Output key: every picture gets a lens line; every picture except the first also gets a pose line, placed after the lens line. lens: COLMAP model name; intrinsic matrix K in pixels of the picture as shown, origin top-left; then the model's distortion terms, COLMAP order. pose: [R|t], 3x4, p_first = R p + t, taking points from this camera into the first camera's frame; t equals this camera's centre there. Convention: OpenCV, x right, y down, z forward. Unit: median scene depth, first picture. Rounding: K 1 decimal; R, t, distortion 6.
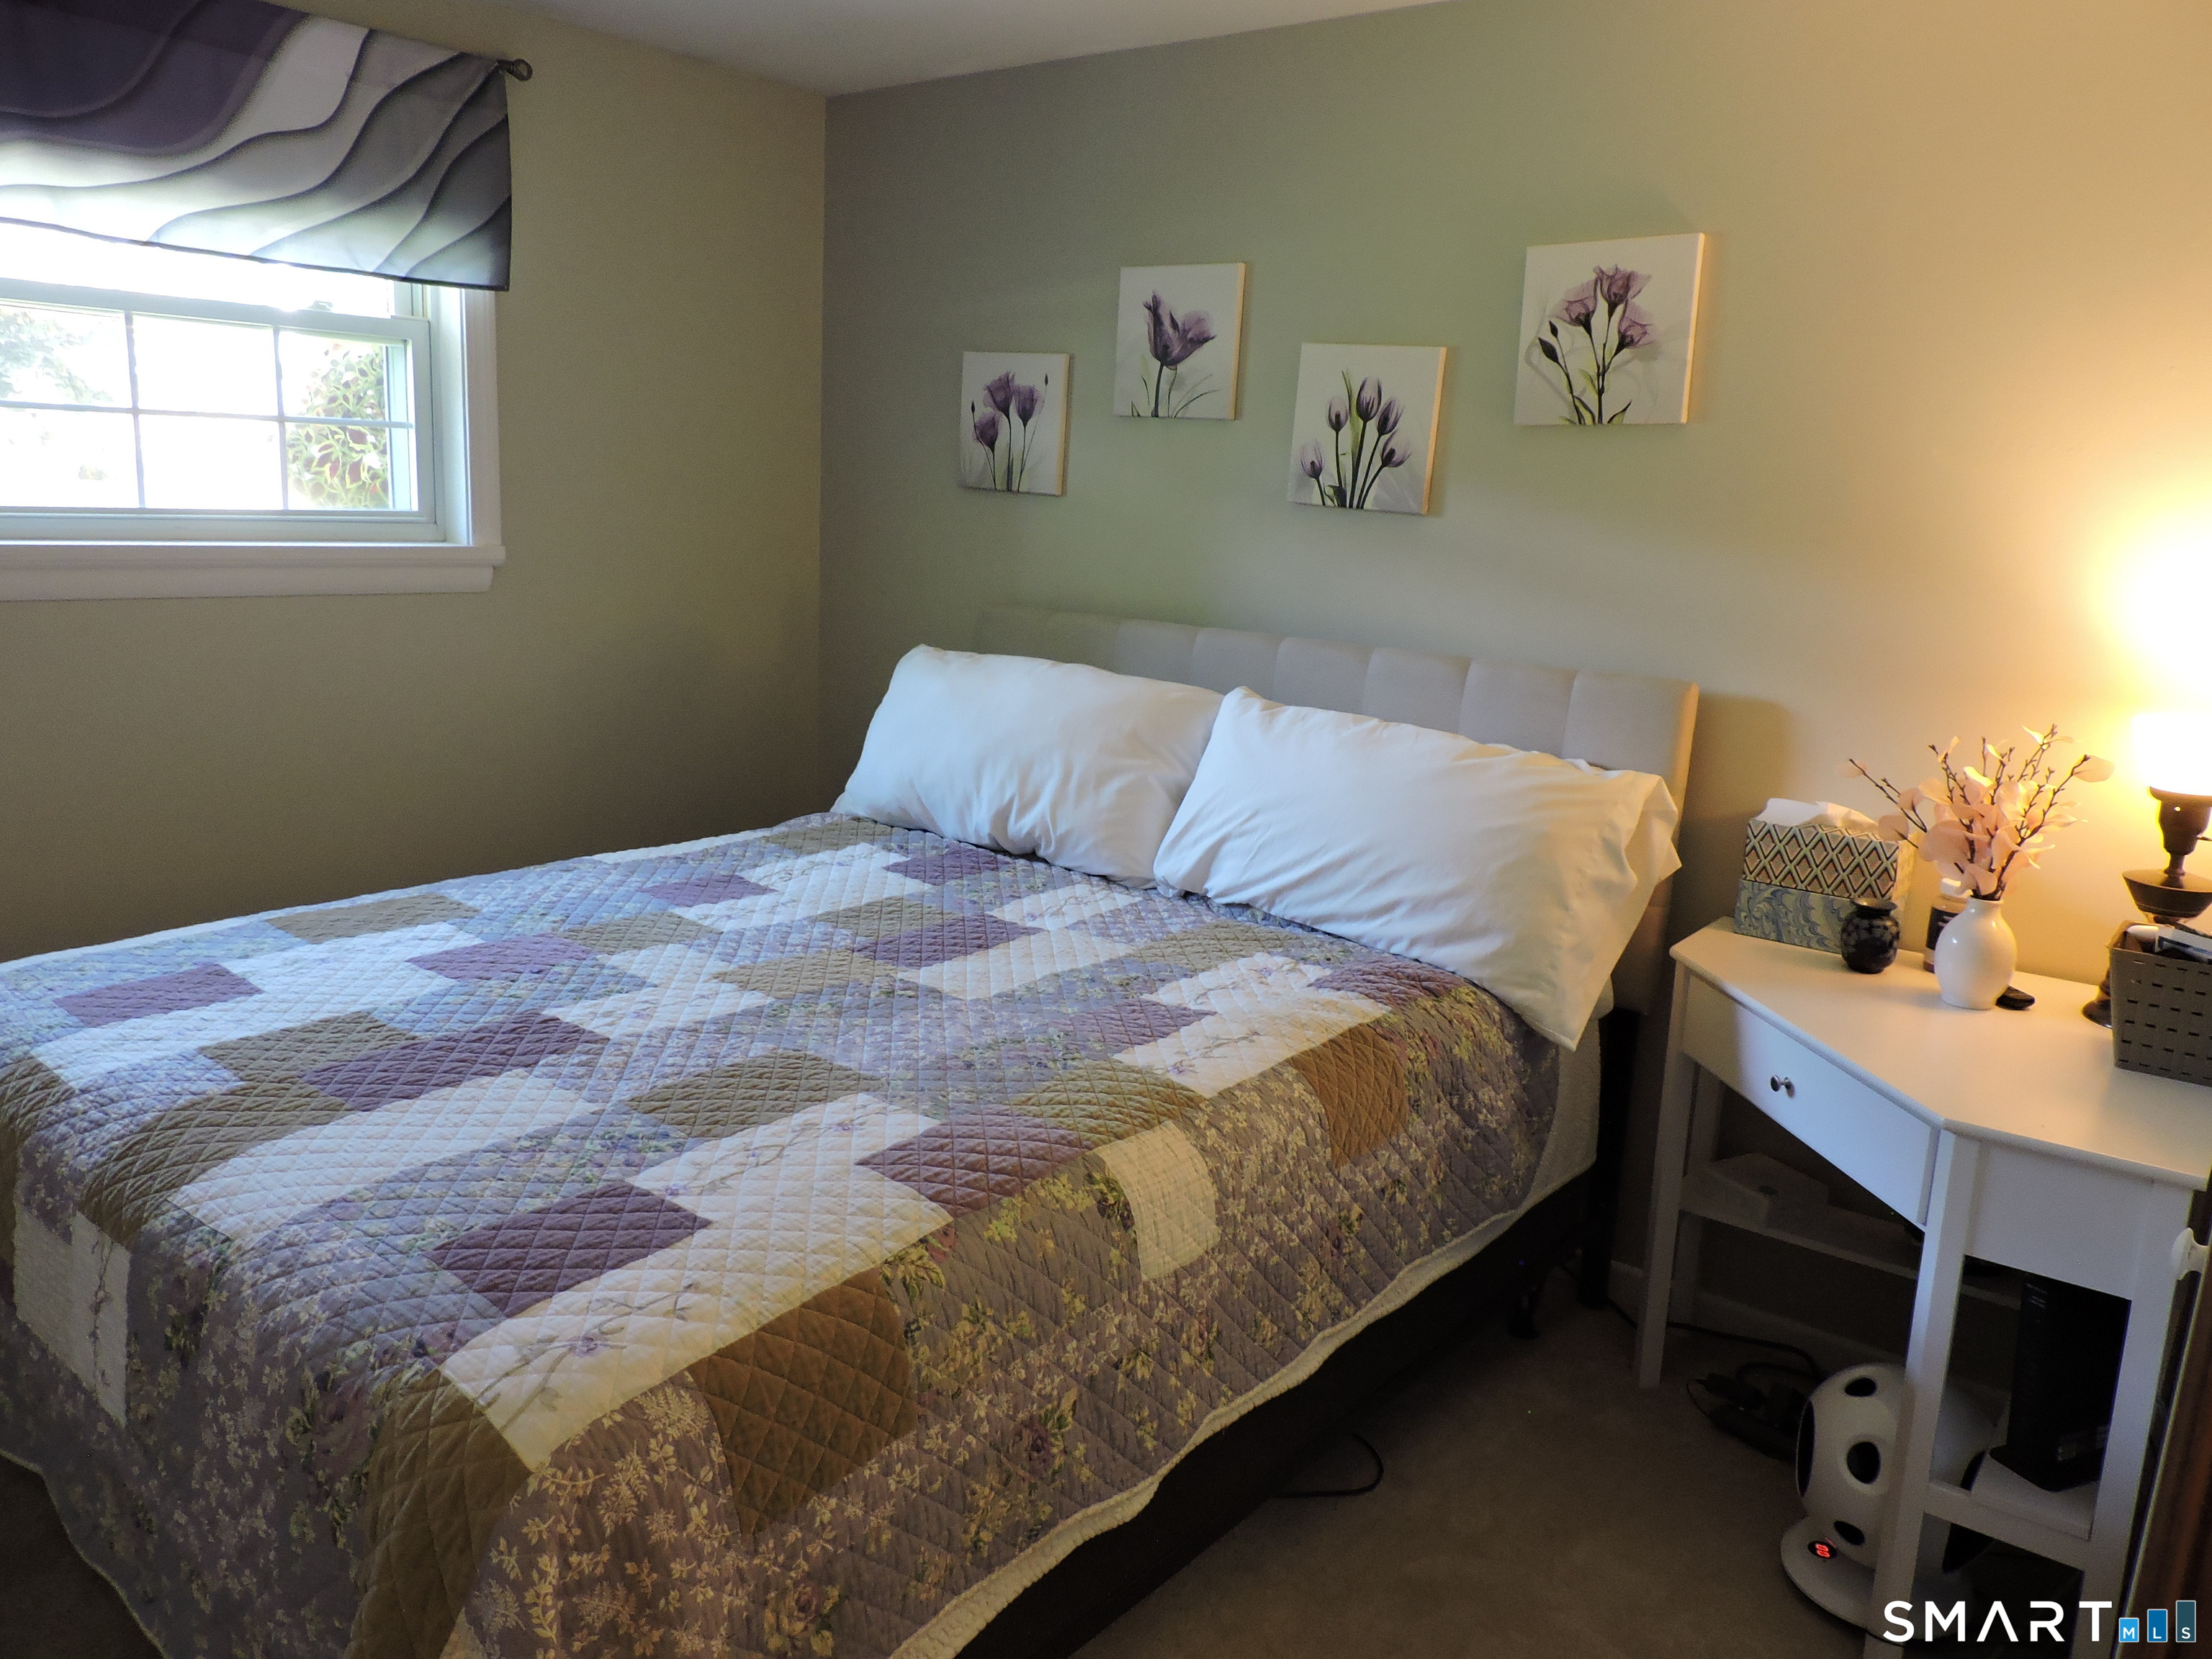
lens RADIAL K [[1572.9, 0, 1108.6], [0, 1572.9, 841.5], [0, 0, 1]] dist [-0.029319, 0.010596]
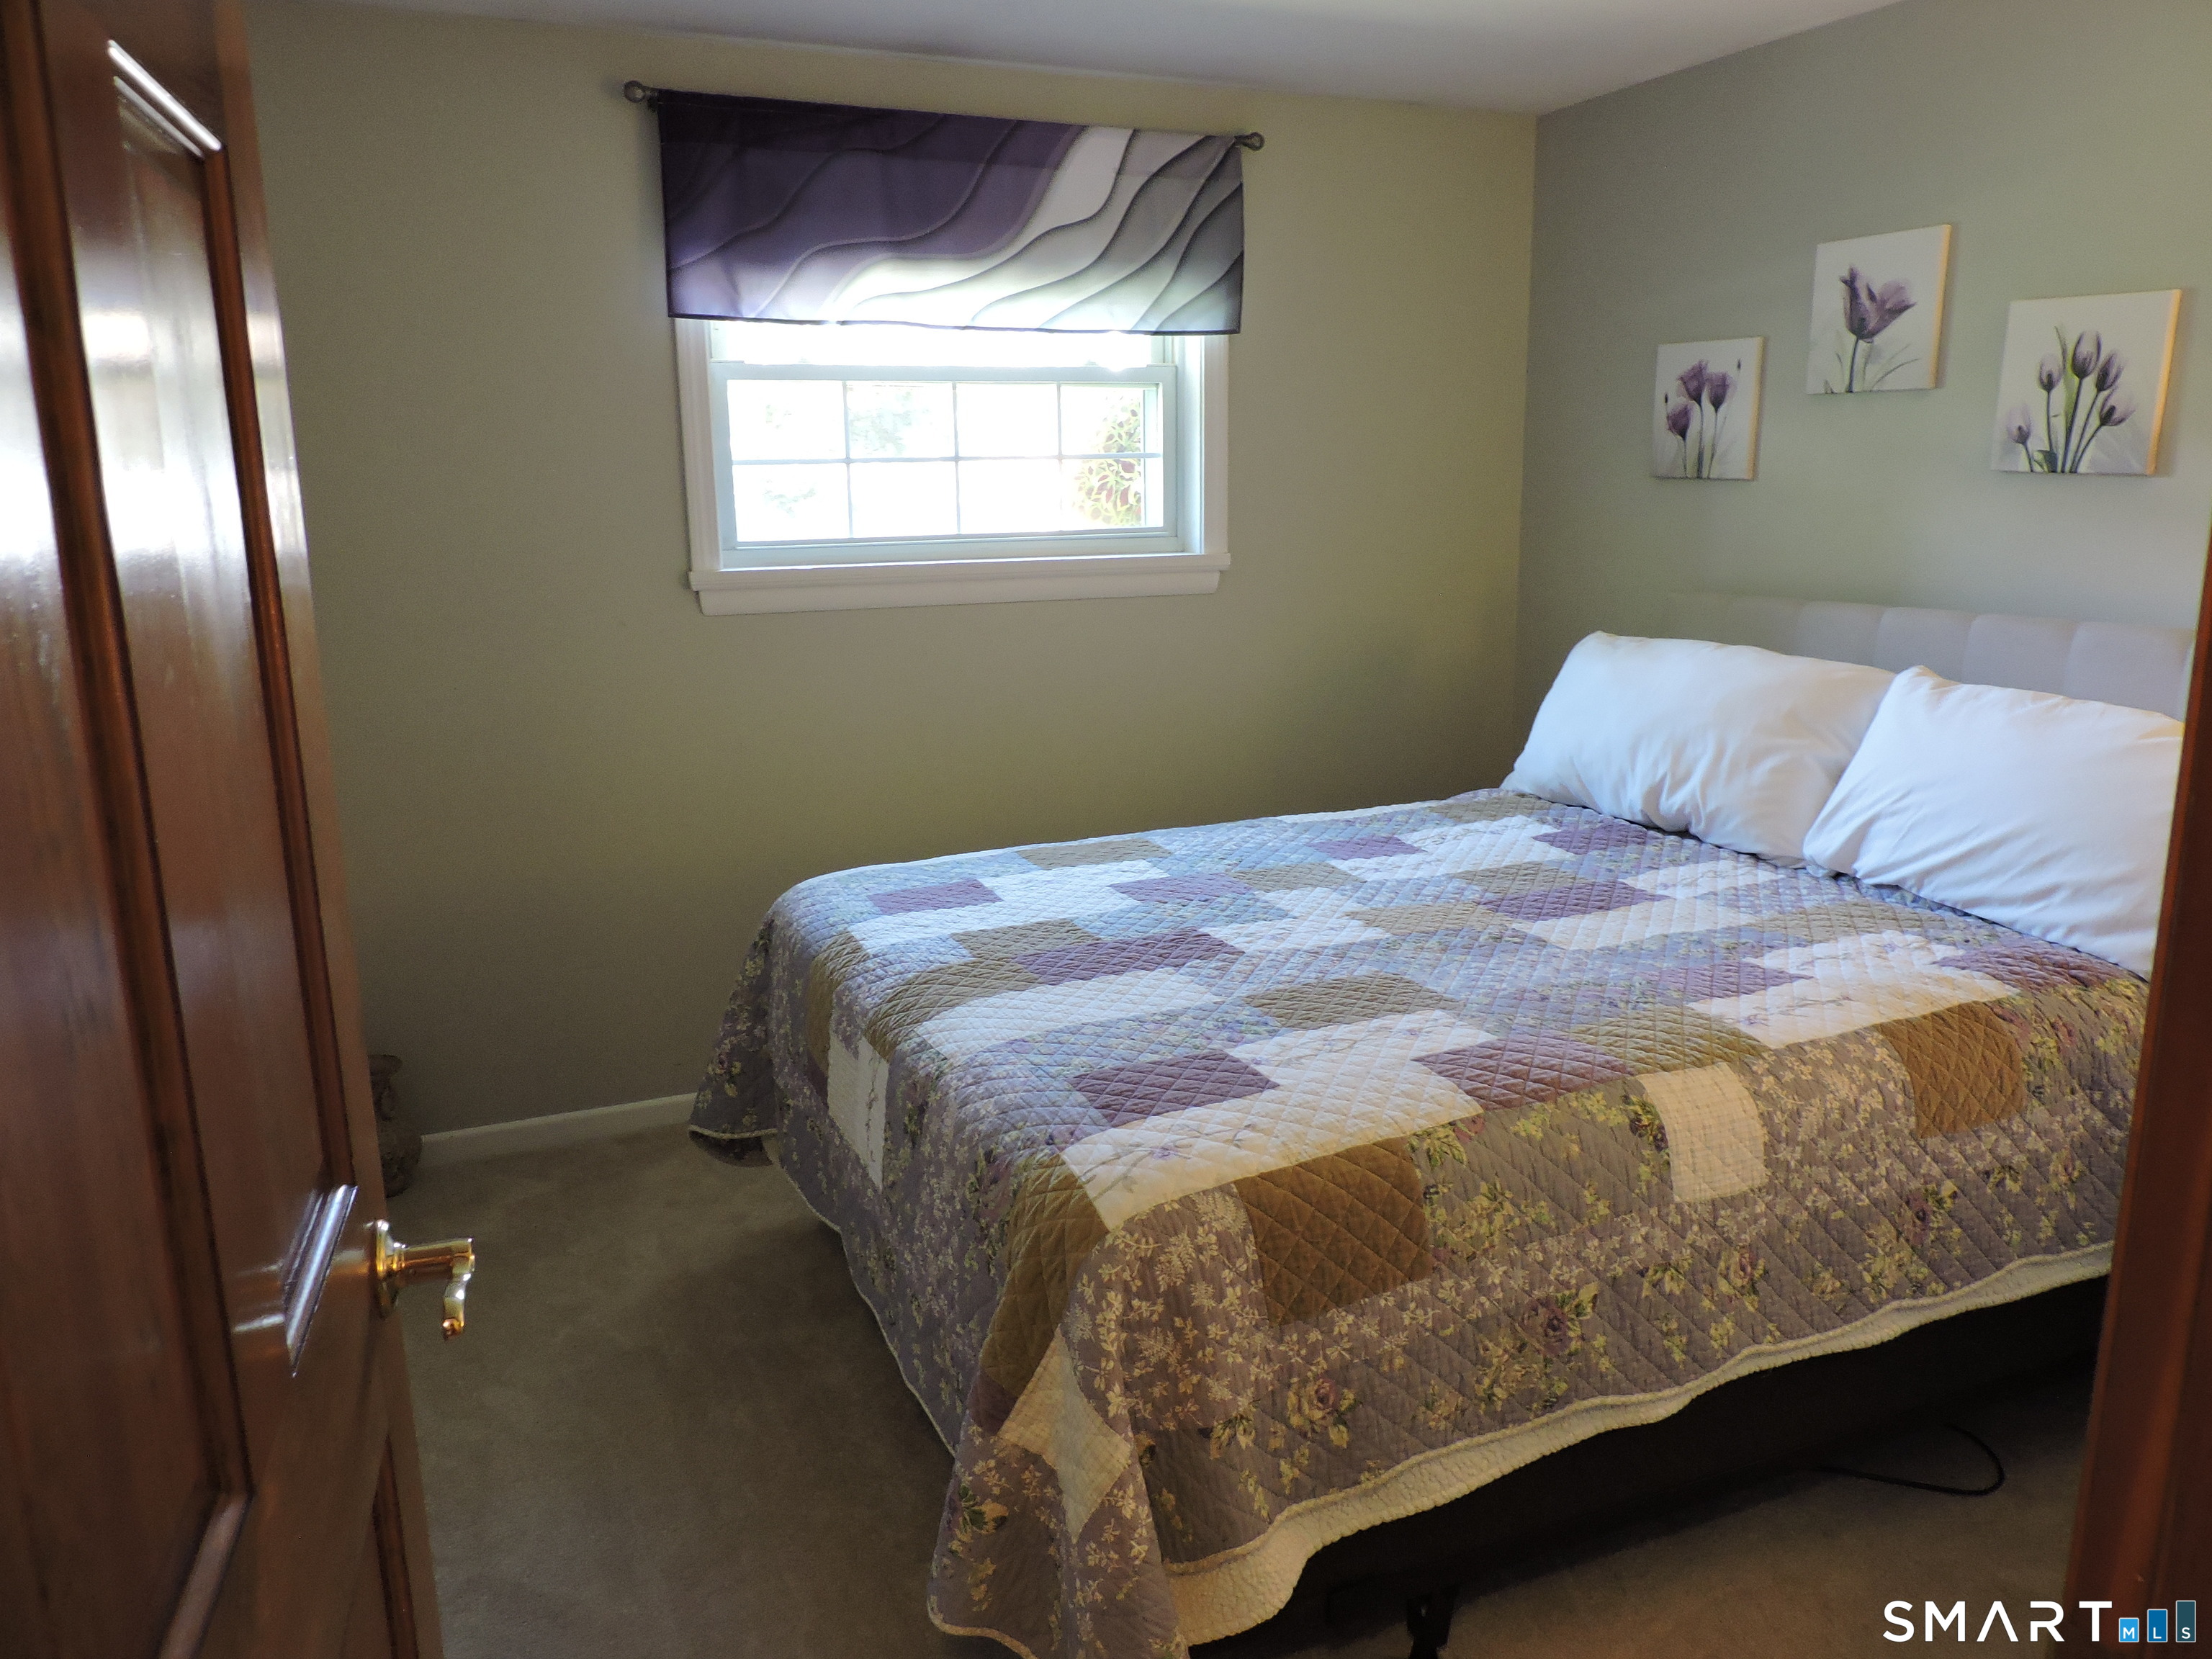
lens RADIAL K [[1572.9, 0, 1108.6], [0, 1572.9, 841.5], [0, 0, 1]] dist [-0.029319, 0.010596]
pose [[0.883660, 0.039388, -0.466470, 0.155064], [-0.041395, 0.999125, 0.005949, 0.038900], [0.466296, 0.014053, 0.884517, -0.124662]]
